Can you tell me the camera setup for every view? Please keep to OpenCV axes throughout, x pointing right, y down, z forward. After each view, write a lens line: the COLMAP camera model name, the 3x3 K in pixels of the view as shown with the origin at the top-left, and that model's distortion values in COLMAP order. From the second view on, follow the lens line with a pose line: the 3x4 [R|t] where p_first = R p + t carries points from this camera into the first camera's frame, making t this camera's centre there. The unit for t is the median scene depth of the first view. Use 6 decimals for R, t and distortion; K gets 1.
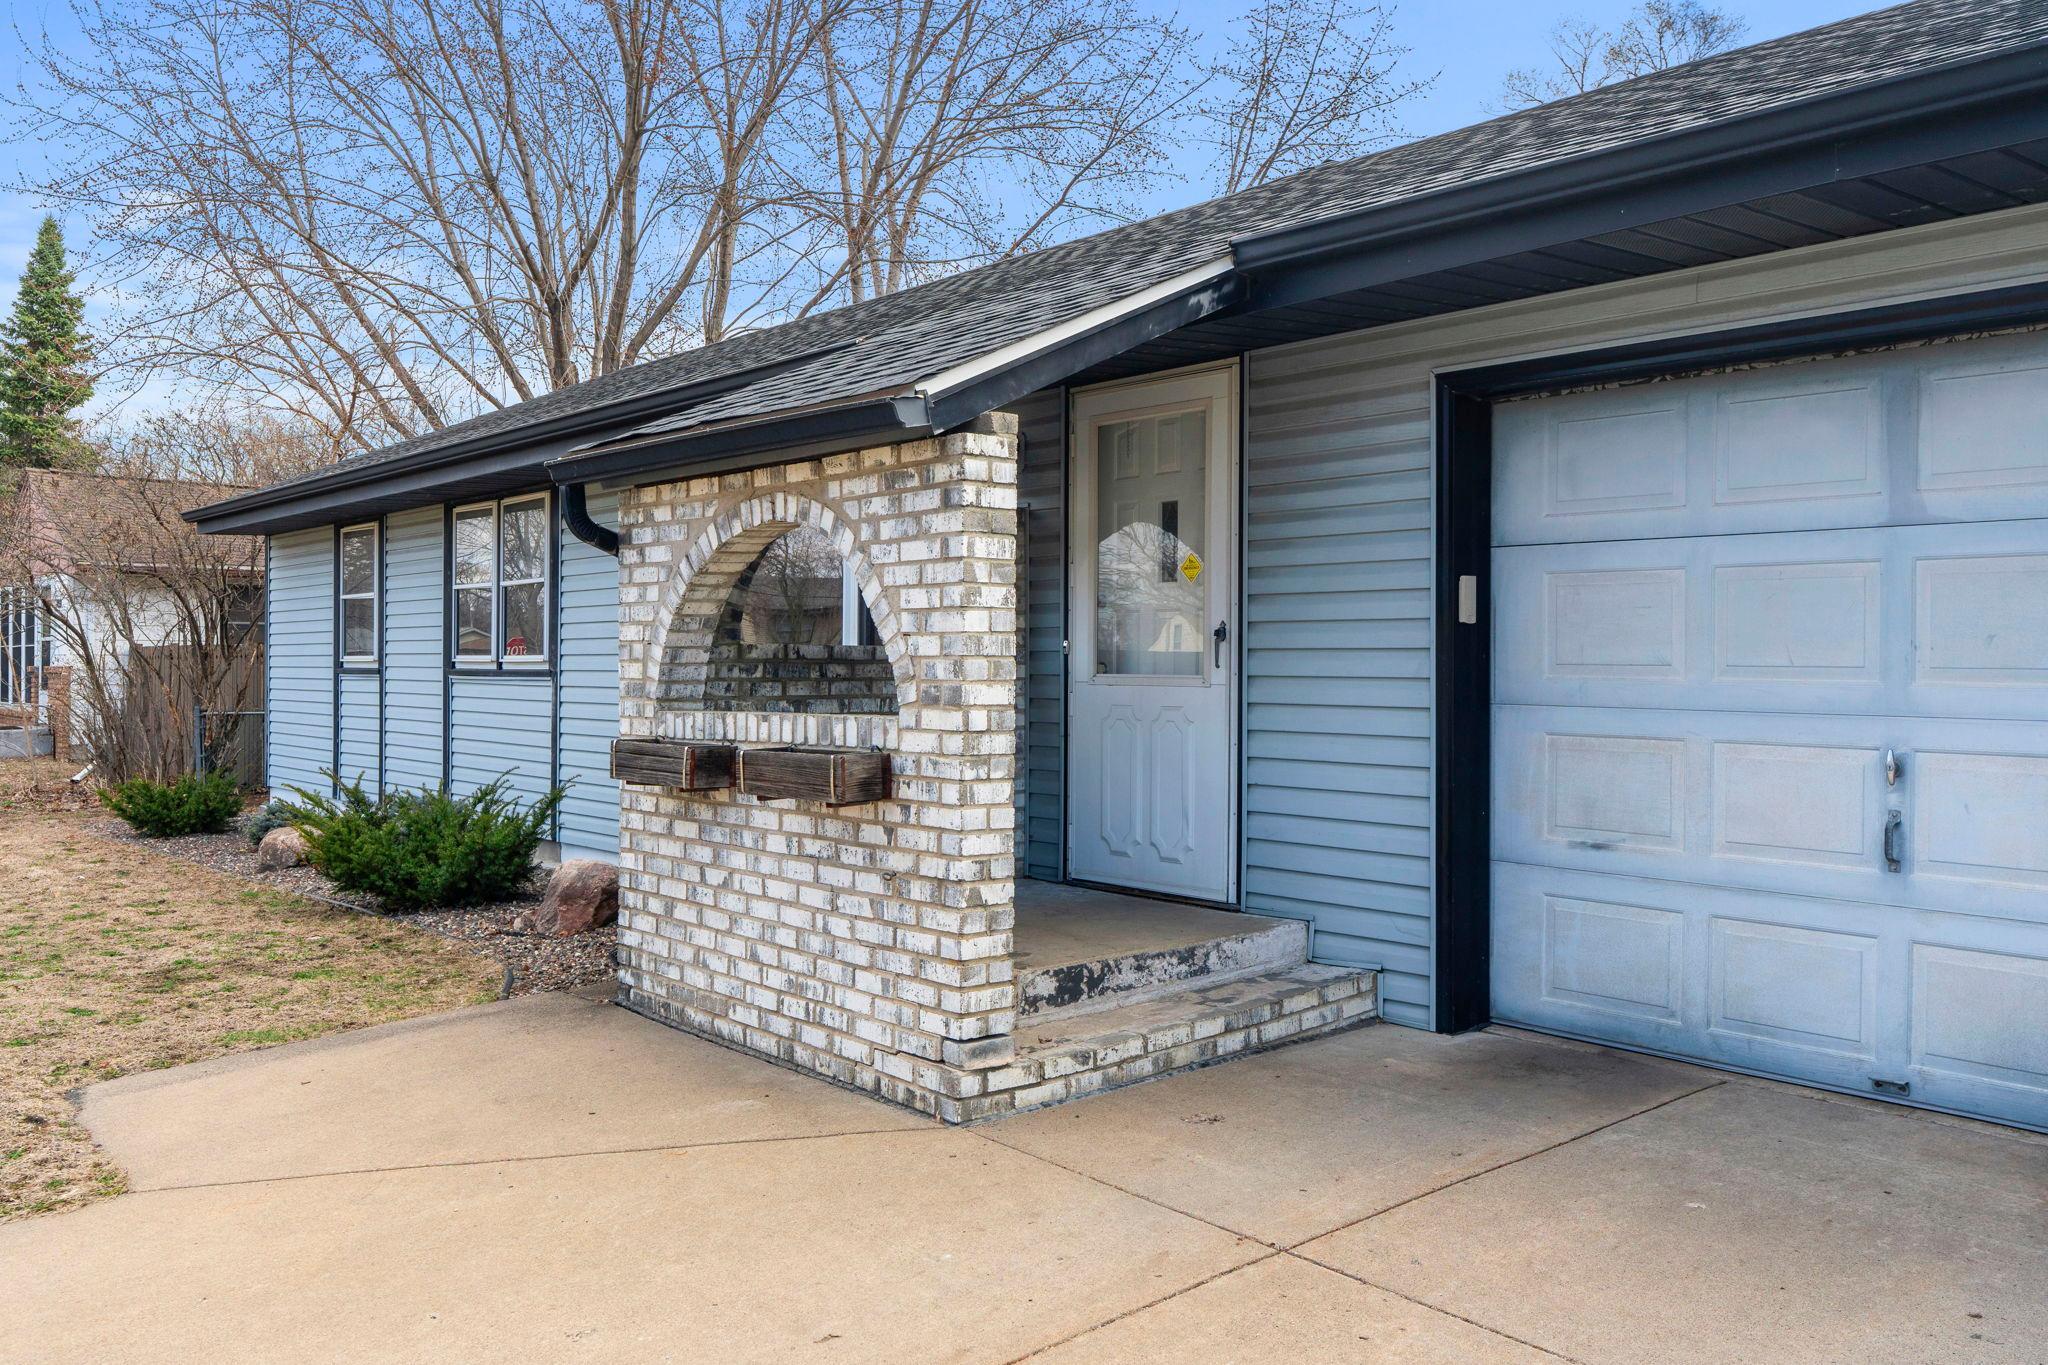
lens RADIAL K [[1696.2, 0, 1024.0], [0, 1696.2, 682.5], [0, 0, 1]] dist [0.004191, -0.000330]
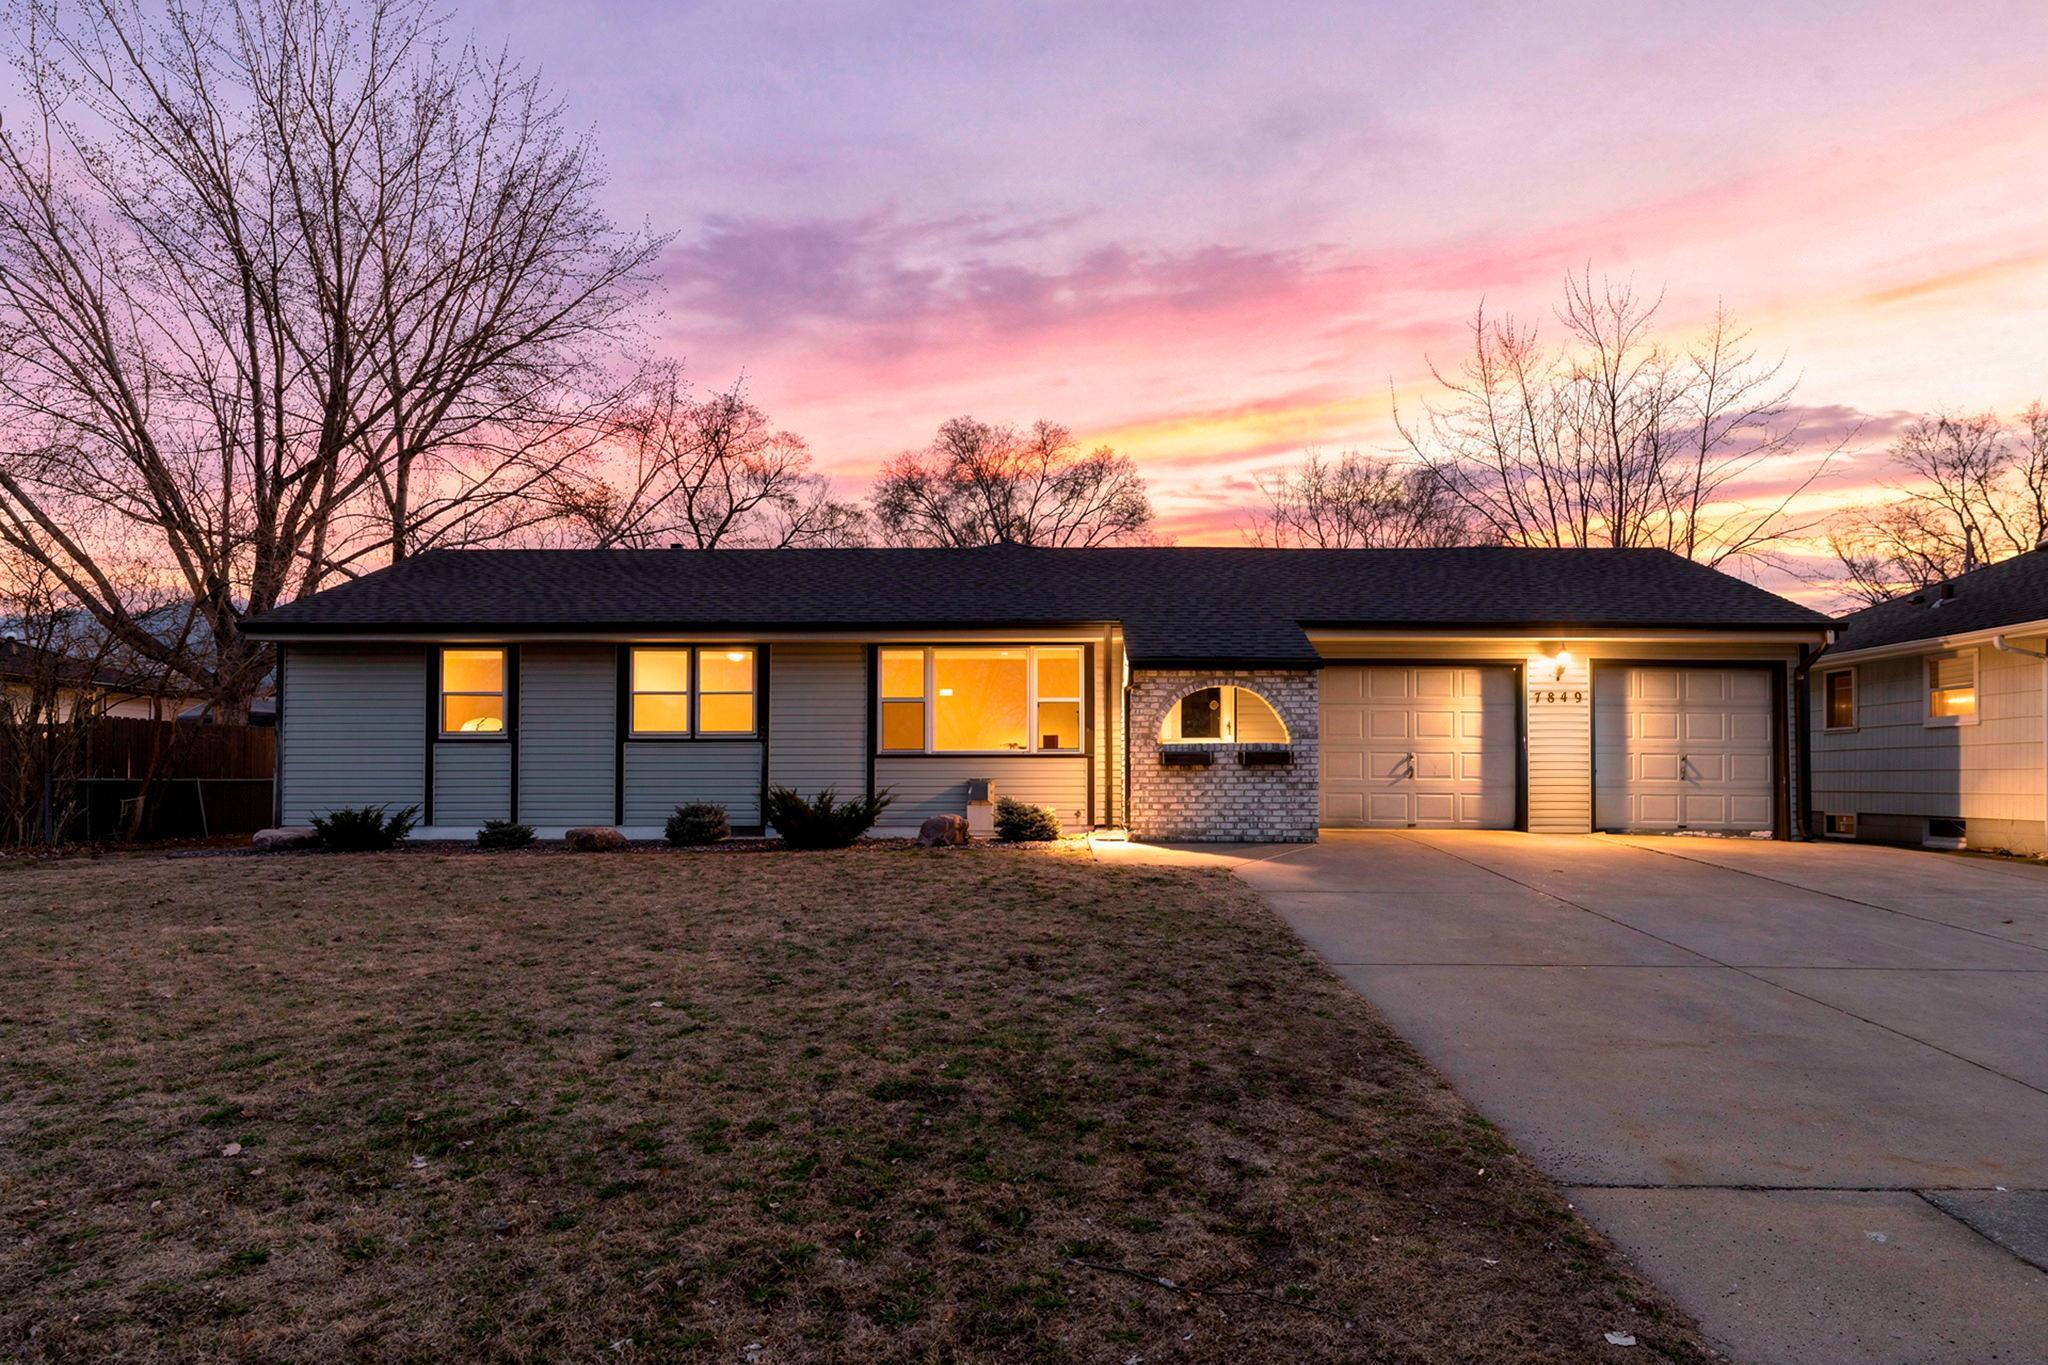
lens RADIAL K [[1126.0, 0, 1064.3], [0, 1126.0, 763.8], [0, 0, 1]] dist [-0.003857, 0.001001]
pose [[0.641195, 0.007335, 0.767343, -2.154857], [0.010932, 0.999766, -0.018691, 0.102571], [-0.767300, 0.020373, 0.640964, -0.211934]]
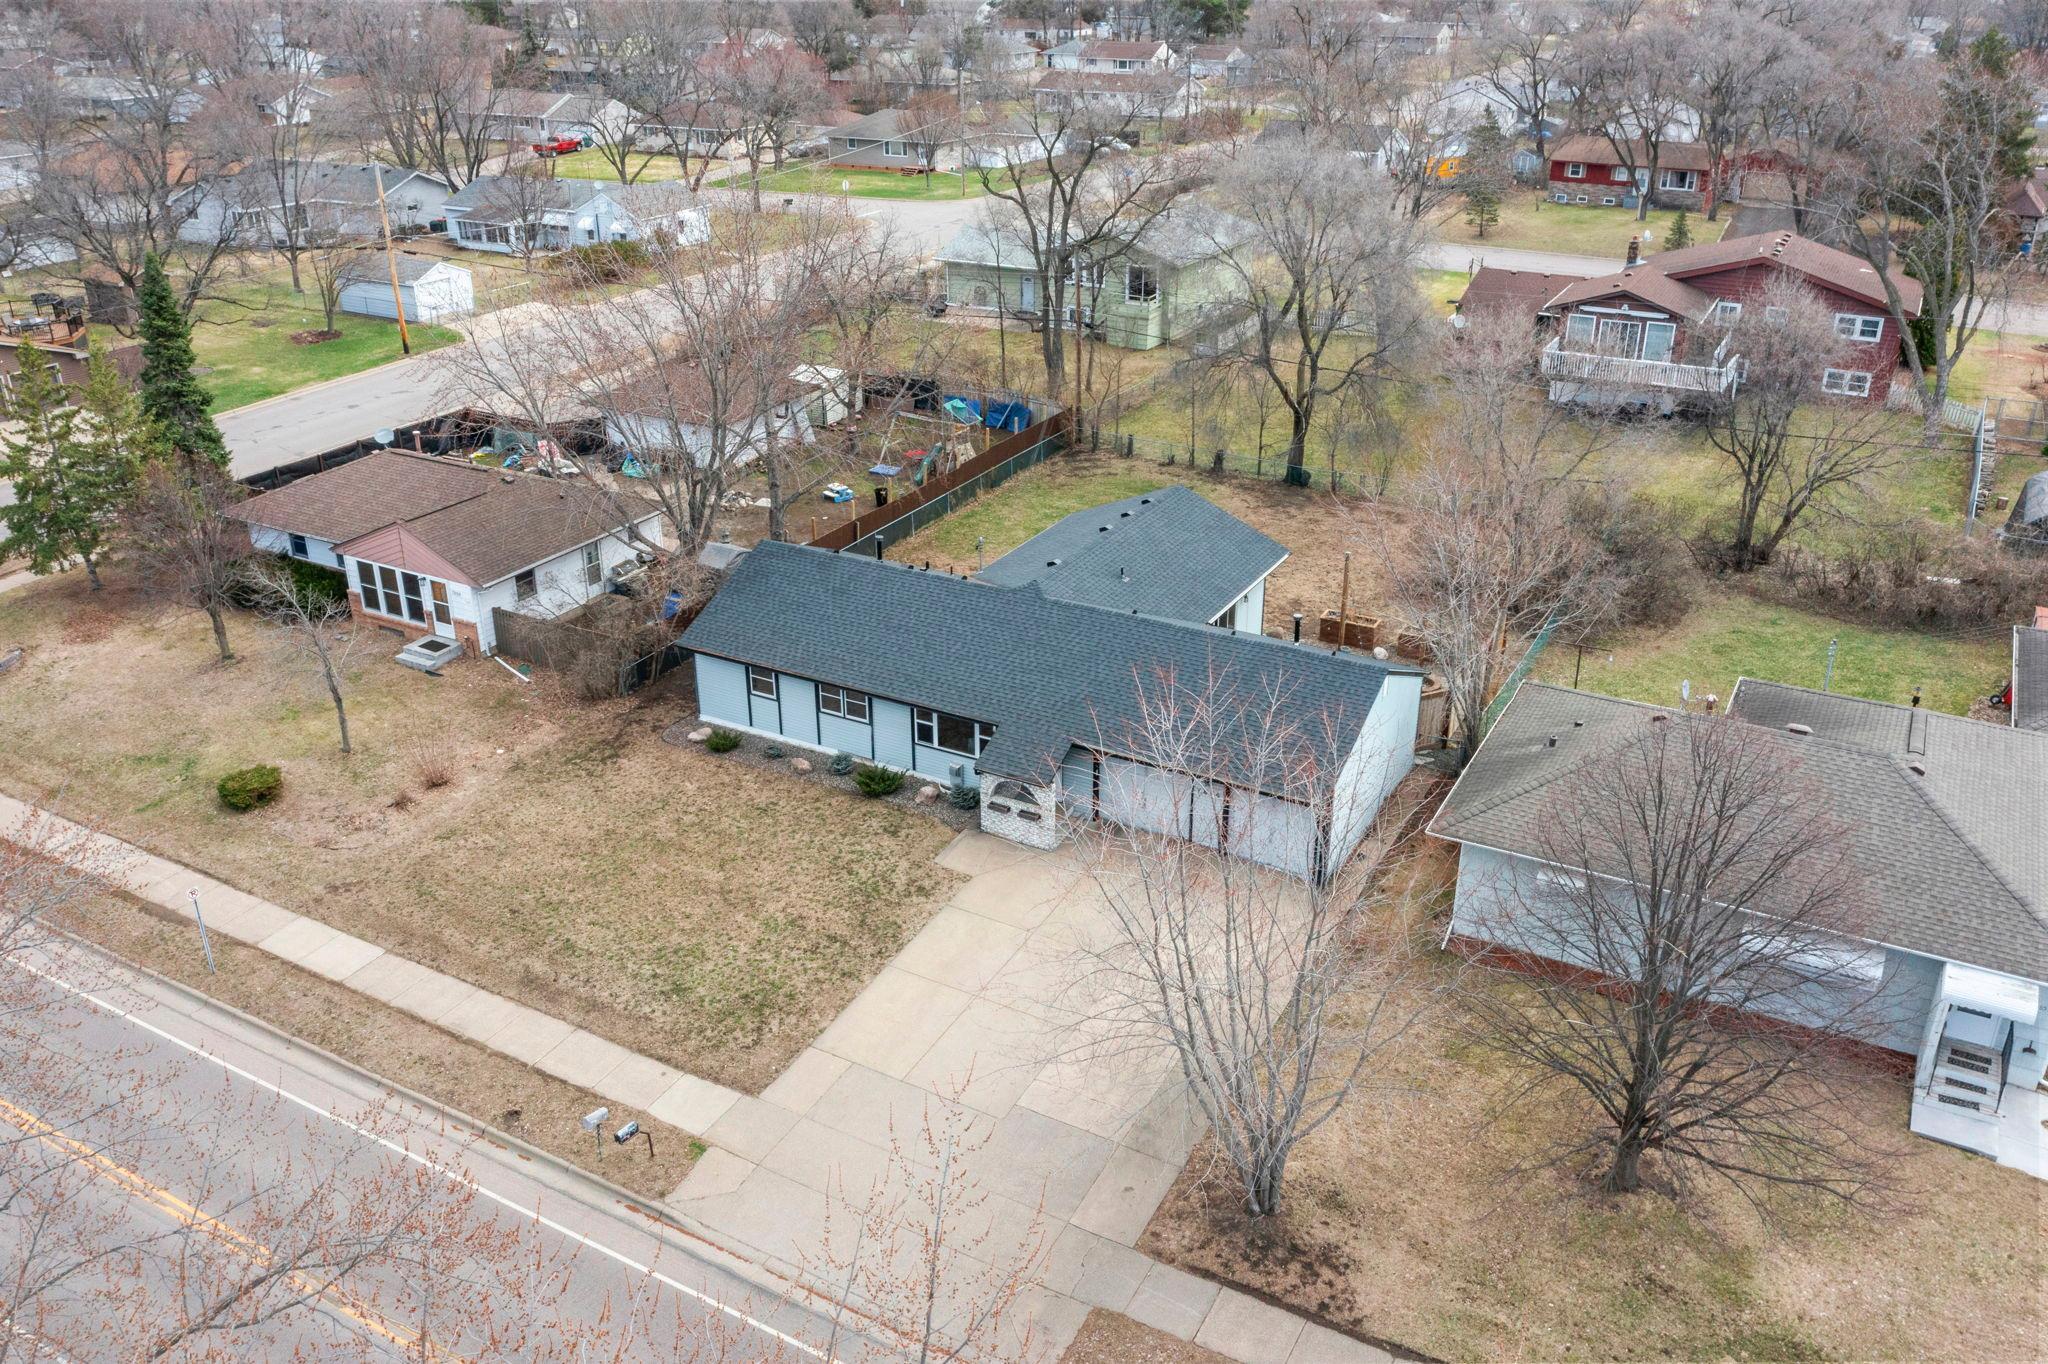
lens RADIAL K [[1630.0, 0, 1024.0], [0, 1630.0, 682.0], [0, 0, 1]] dist [-0.011931, -0.005120]
pose [[0.932756, -0.157279, 0.324390, -2.537084], [0.008755, 0.909432, 0.415761, -3.725041], [-0.360401, -0.384963, 0.849656, -5.344496]]
